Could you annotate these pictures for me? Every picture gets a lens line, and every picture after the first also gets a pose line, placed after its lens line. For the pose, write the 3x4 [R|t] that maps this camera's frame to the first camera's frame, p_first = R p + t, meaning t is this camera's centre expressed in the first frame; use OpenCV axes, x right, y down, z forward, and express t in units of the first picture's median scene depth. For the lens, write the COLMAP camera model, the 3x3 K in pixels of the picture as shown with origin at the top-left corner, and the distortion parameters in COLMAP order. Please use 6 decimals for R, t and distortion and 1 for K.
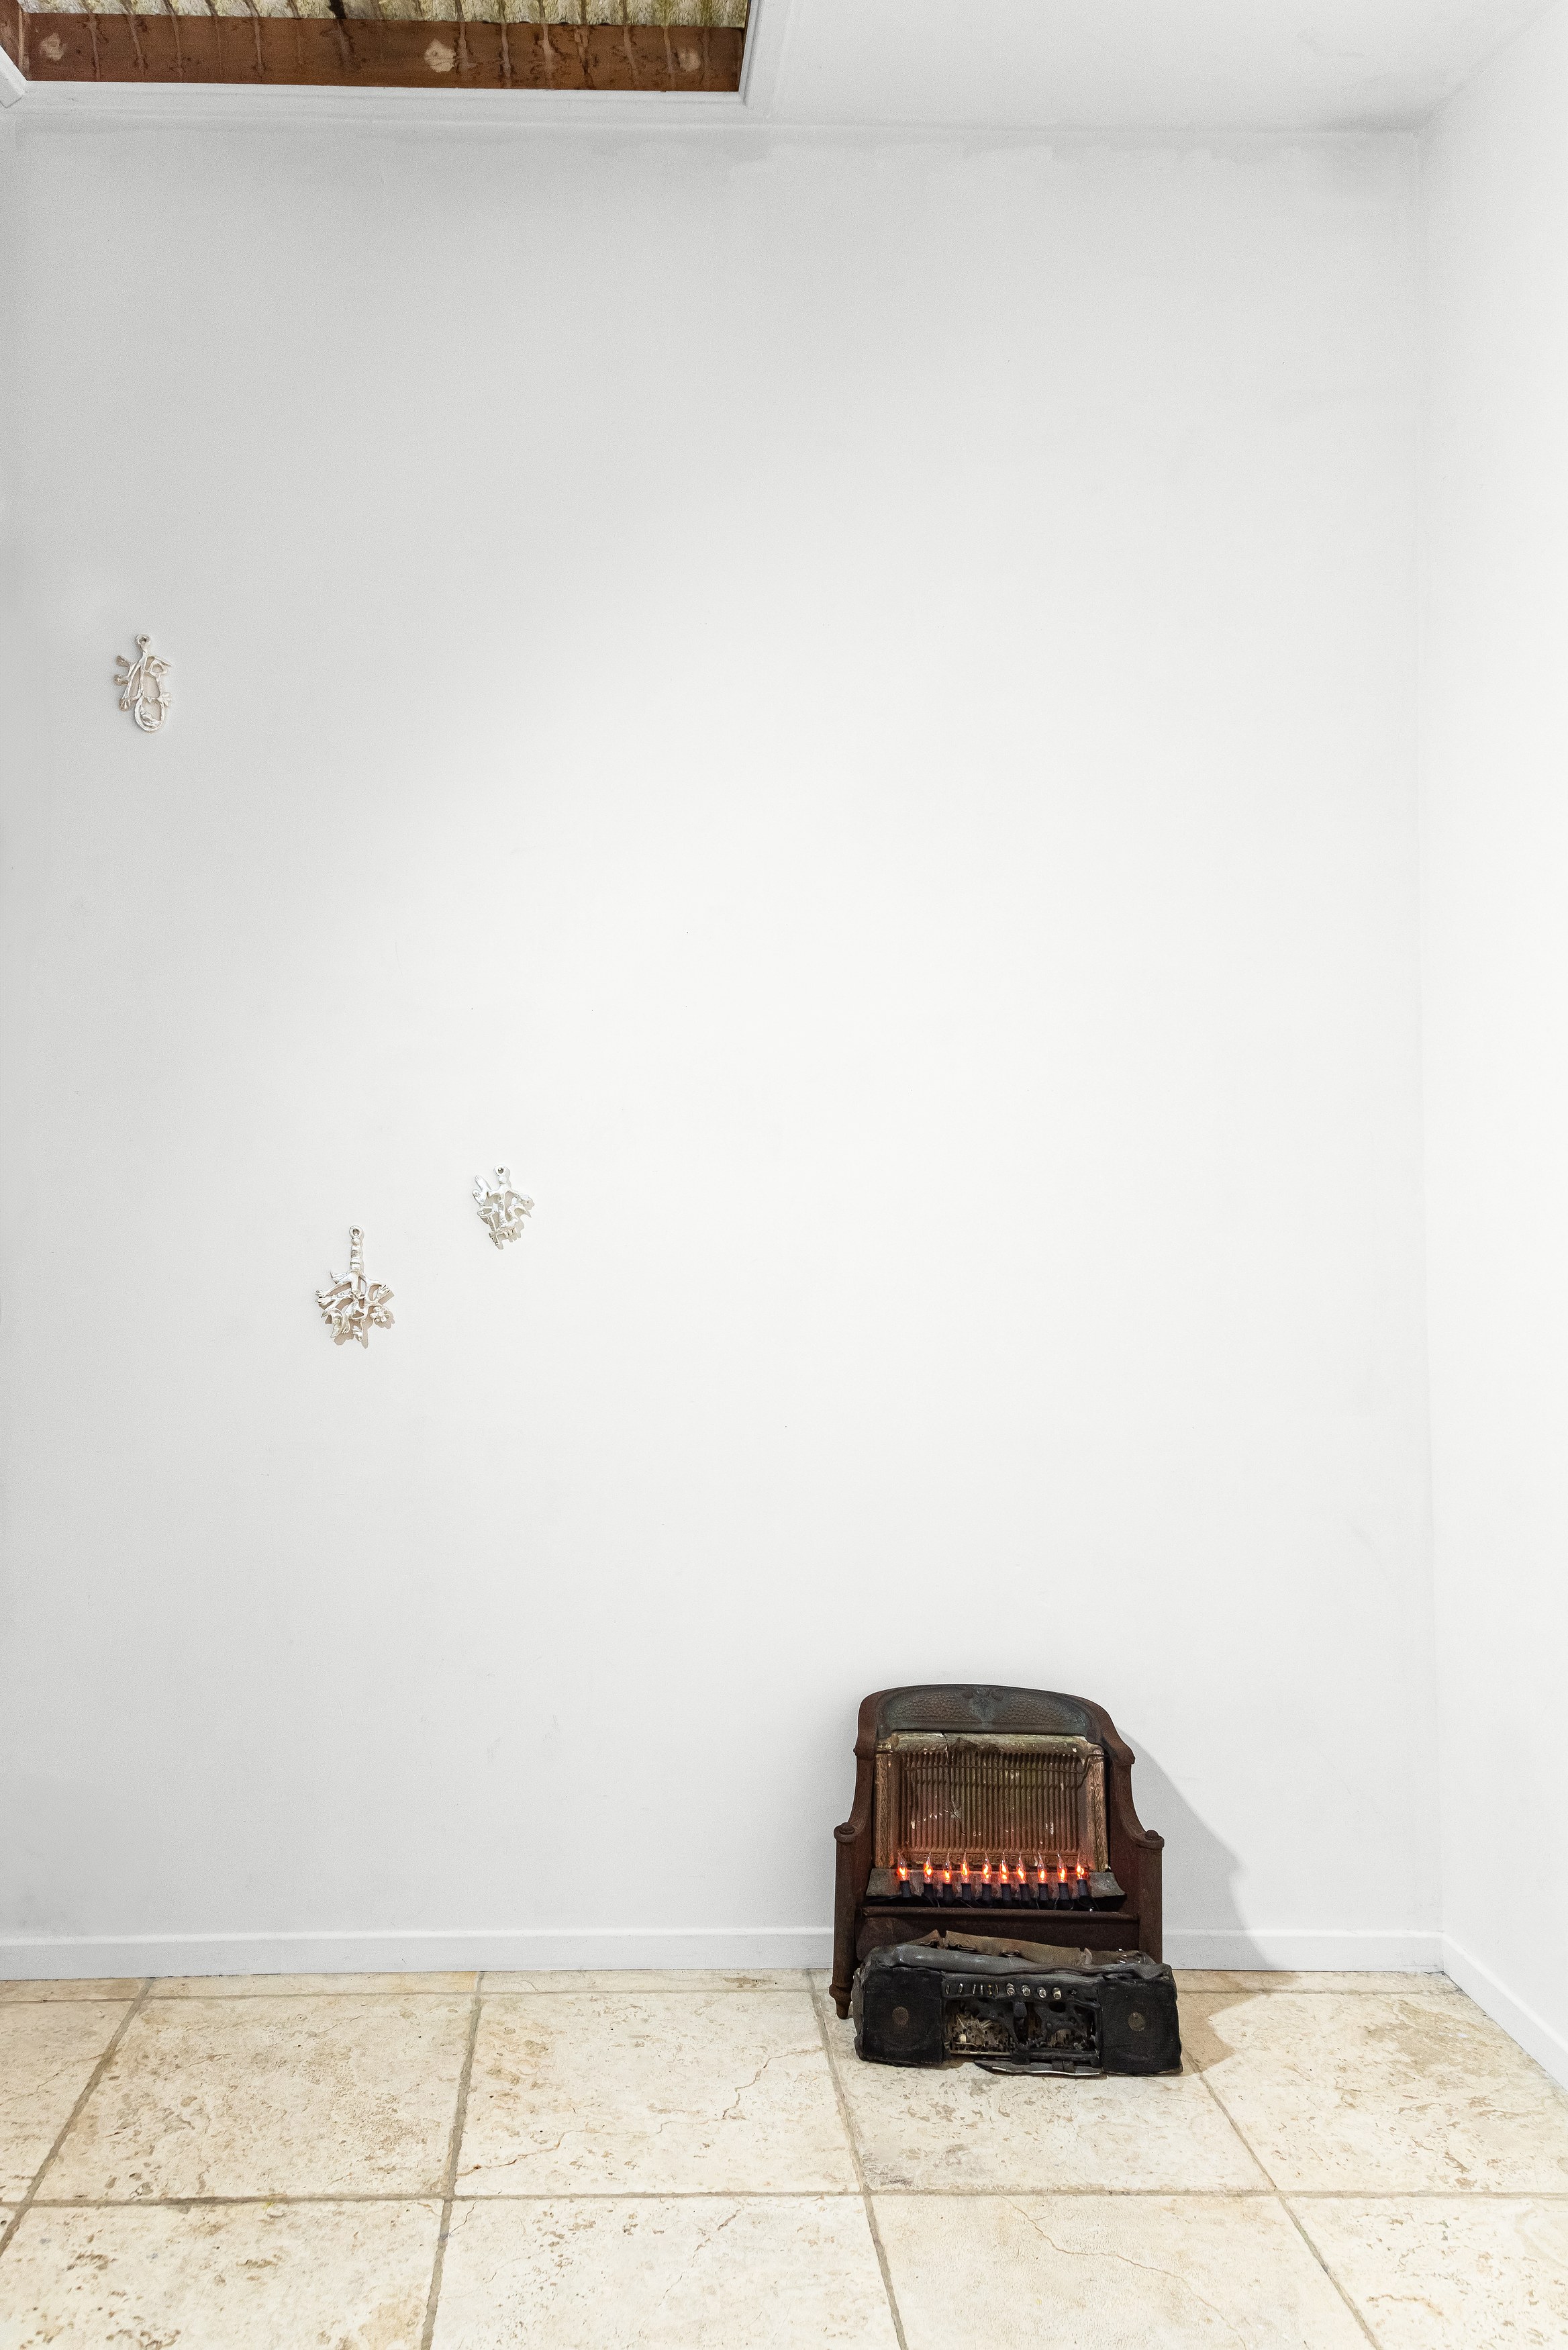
lens RADIAL K [[1690.3, 0, 703.2], [0, 1690.3, 1161.6], [0, 0, 1]] dist [0.073694, -0.031047]
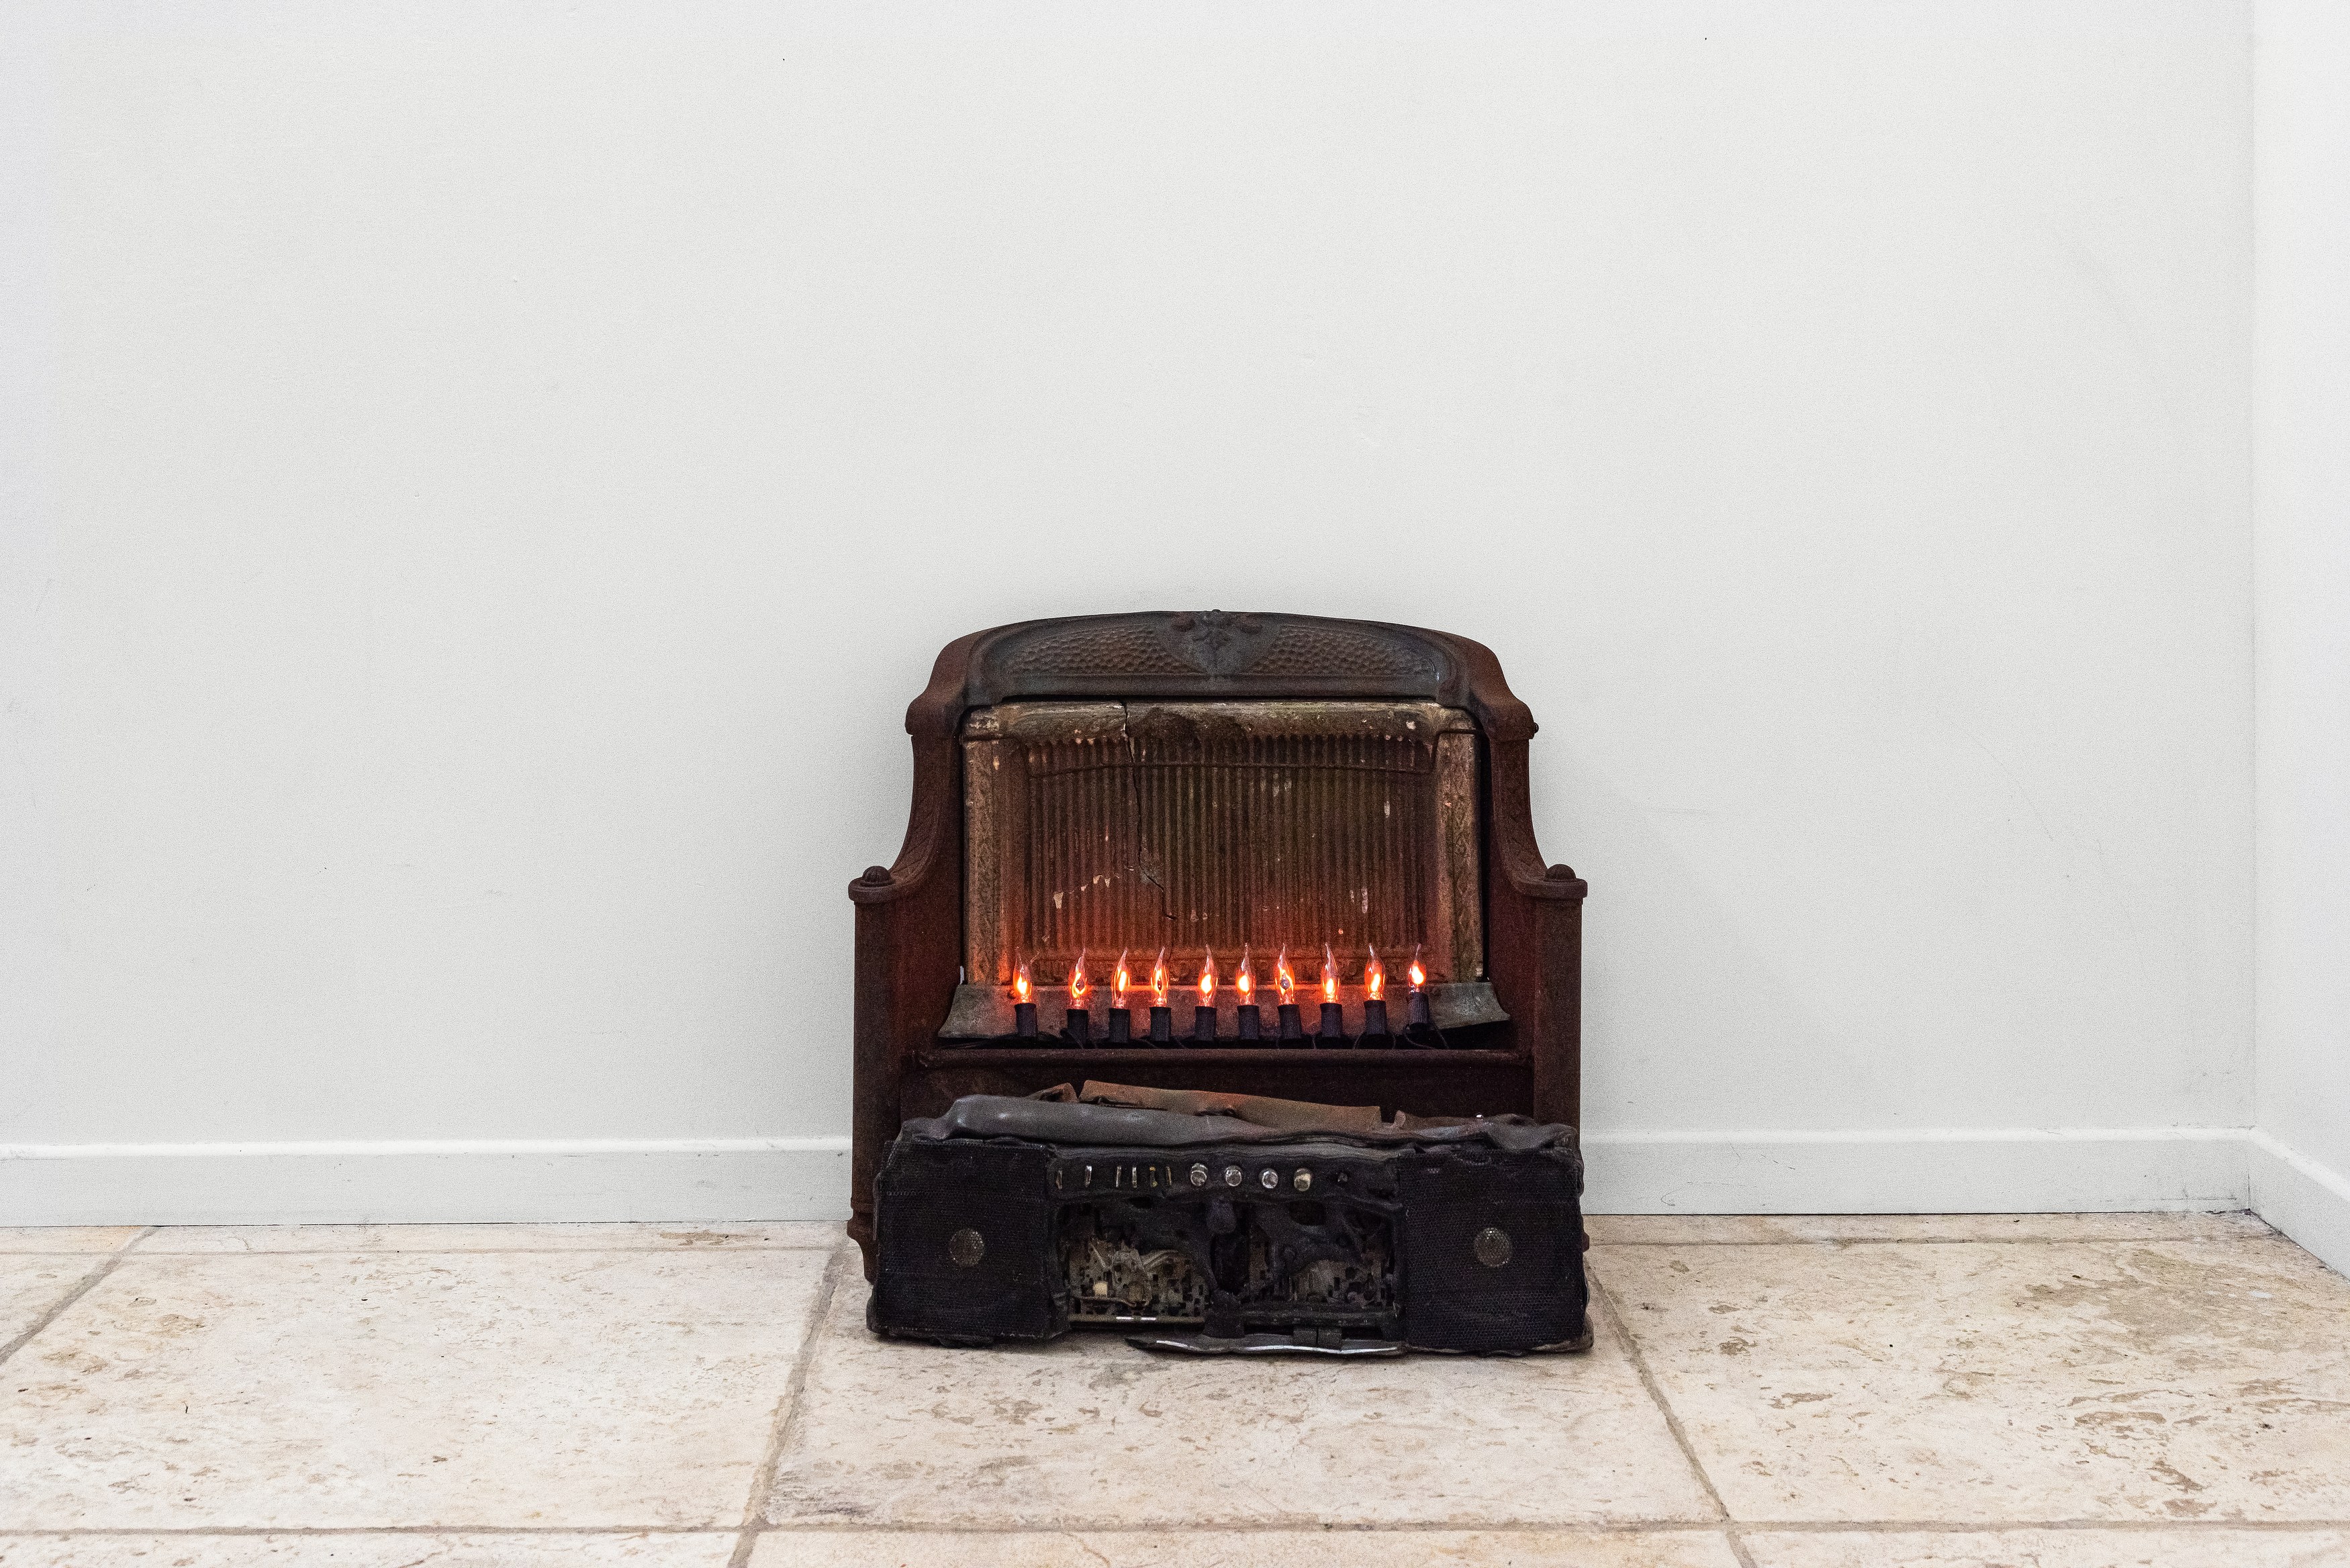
lens RADIAL K [[2822.1, 0, 1115.3], [0, 2822.1, 655.0], [0, 0, 1]] dist [0.003654, 0.000000]
pose [[0.997675, -0.020514, -0.064987, 0.189486], [0.025903, 0.996197, 0.083192, 0.264125], [0.063033, -0.084682, 0.994412, 0.267778]]
